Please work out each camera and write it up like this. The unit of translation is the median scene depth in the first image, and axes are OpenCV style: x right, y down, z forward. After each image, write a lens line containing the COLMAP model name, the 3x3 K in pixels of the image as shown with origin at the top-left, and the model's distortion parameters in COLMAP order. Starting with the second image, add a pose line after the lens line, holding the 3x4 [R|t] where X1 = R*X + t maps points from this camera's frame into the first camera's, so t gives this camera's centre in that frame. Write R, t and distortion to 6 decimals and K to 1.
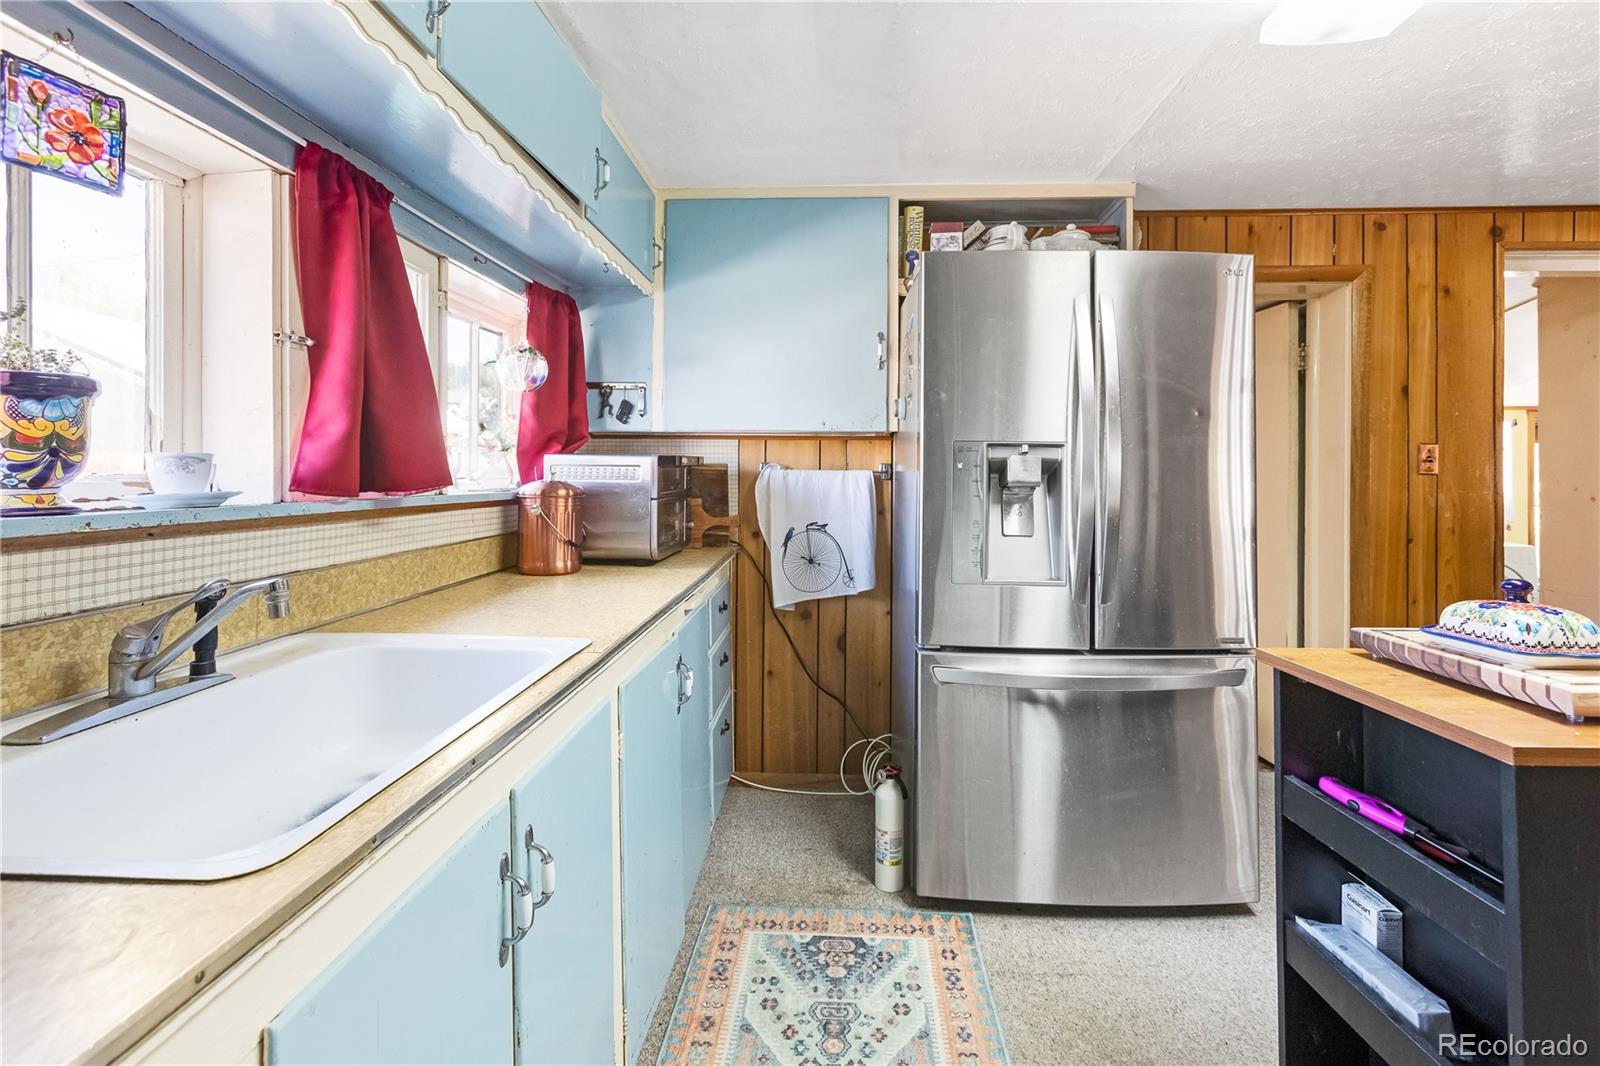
lens RADIAL K [[739.9, 0, 824.5], [0, 739.9, 446.0], [0, 0, 1]] dist [-0.013762, 0.000175]
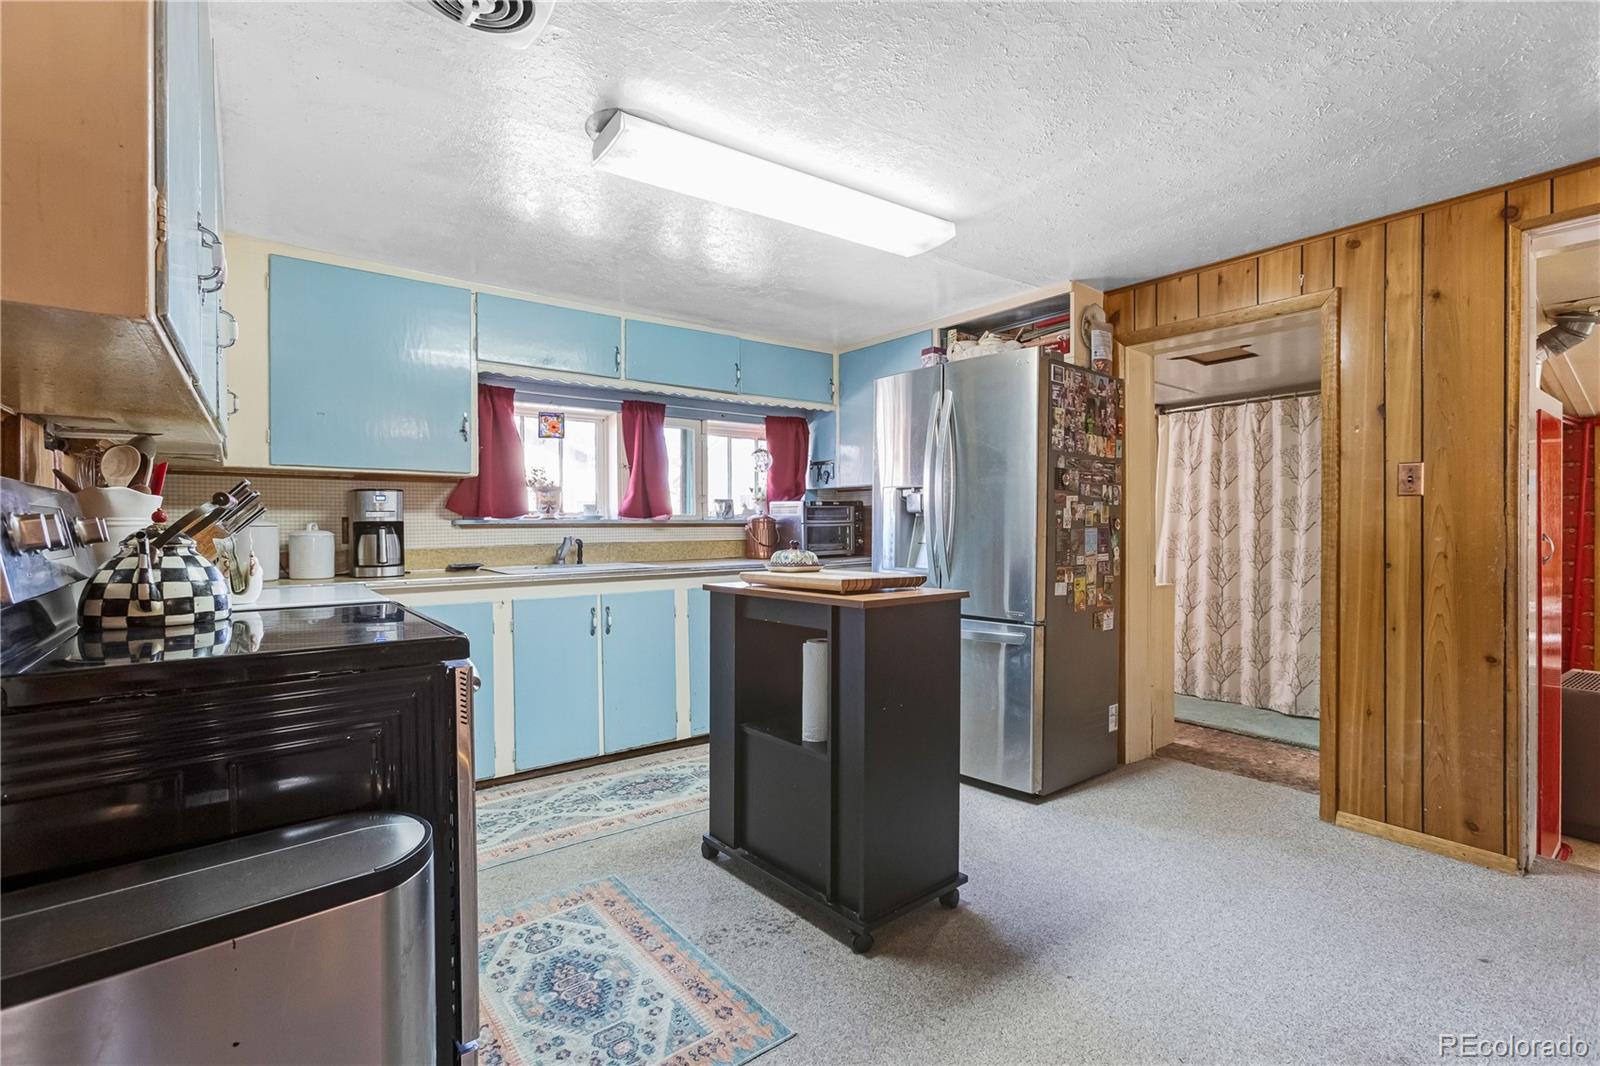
lens RADIAL K [[739.9, 0, 799.2], [0, 739.9, 526.1], [0, 0, 1]] dist [-0.013762, 0.000175]
pose [[0.645257, -0.005191, -0.763948, 1.035475], [0.035049, 0.999125, 0.022814, 0.028738], [0.763161, -0.041496, 0.644875, -0.213323]]
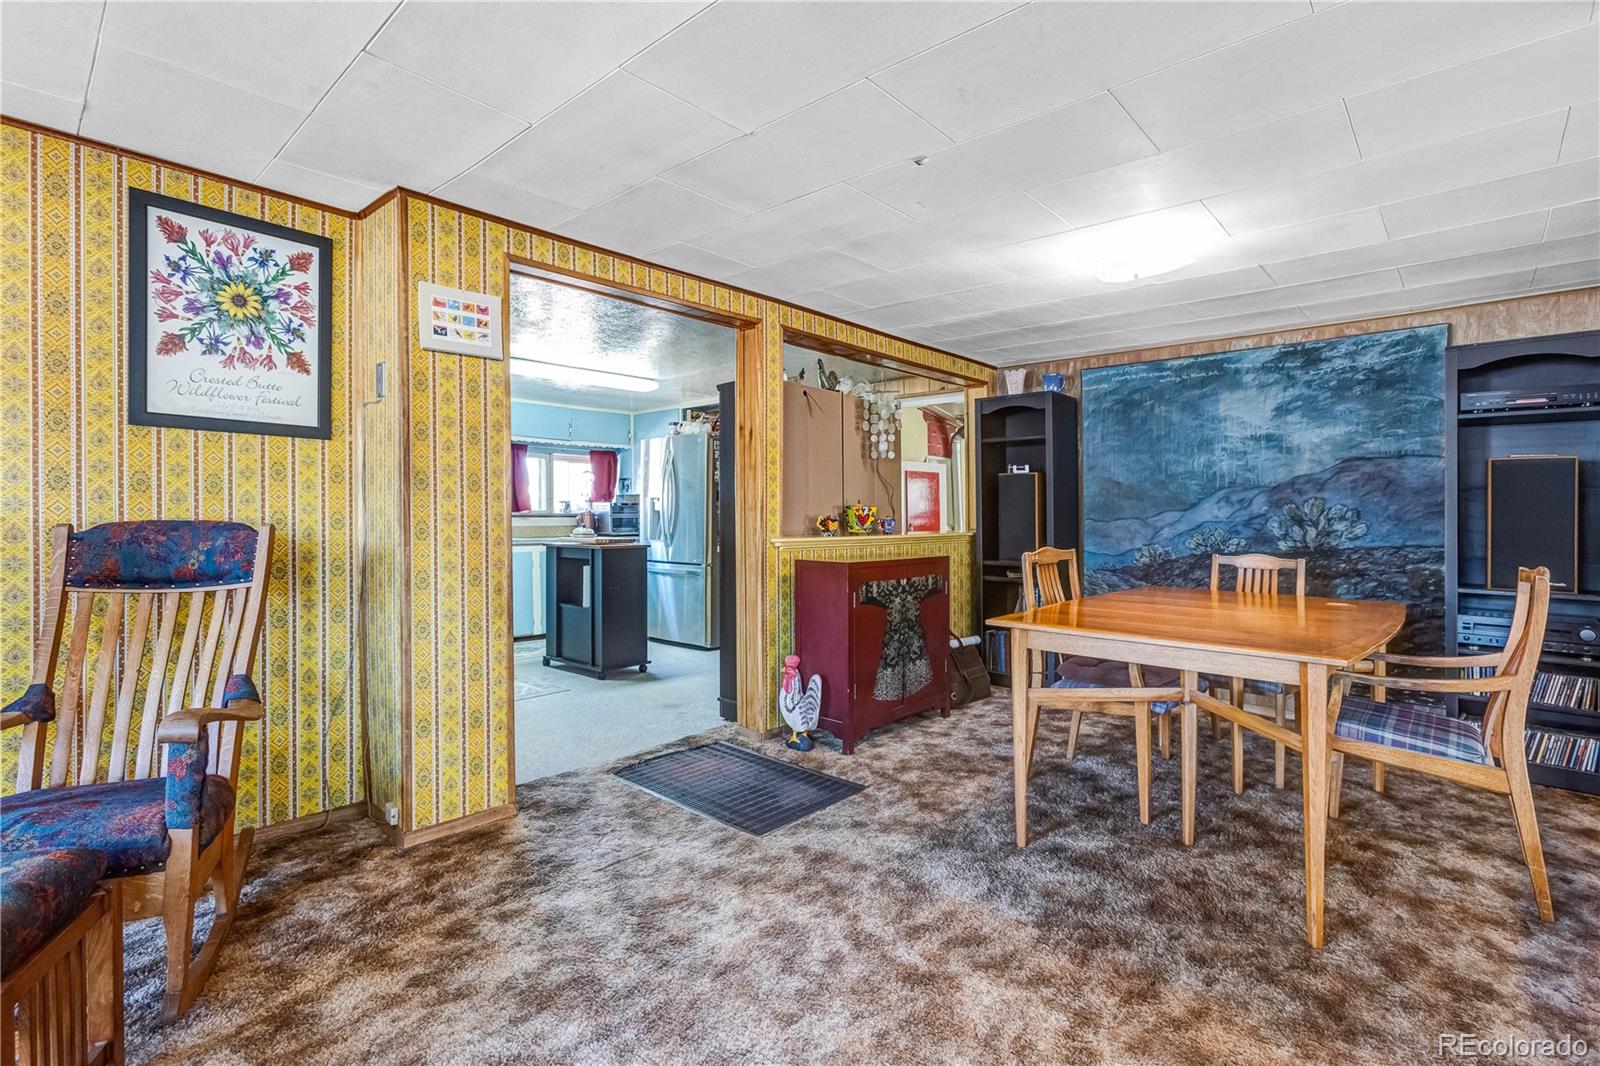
lens RADIAL K [[739.9, 0, 763.4], [0, 739.9, 513.7], [0, 0, 1]] dist [-0.013762, 0.000175]
pose [[0.735062, -0.005609, -0.677977, 2.114612], [0.029913, 0.999260, 0.024165, 0.002402], [0.677340, -0.038043, 0.734686, -0.815656]]
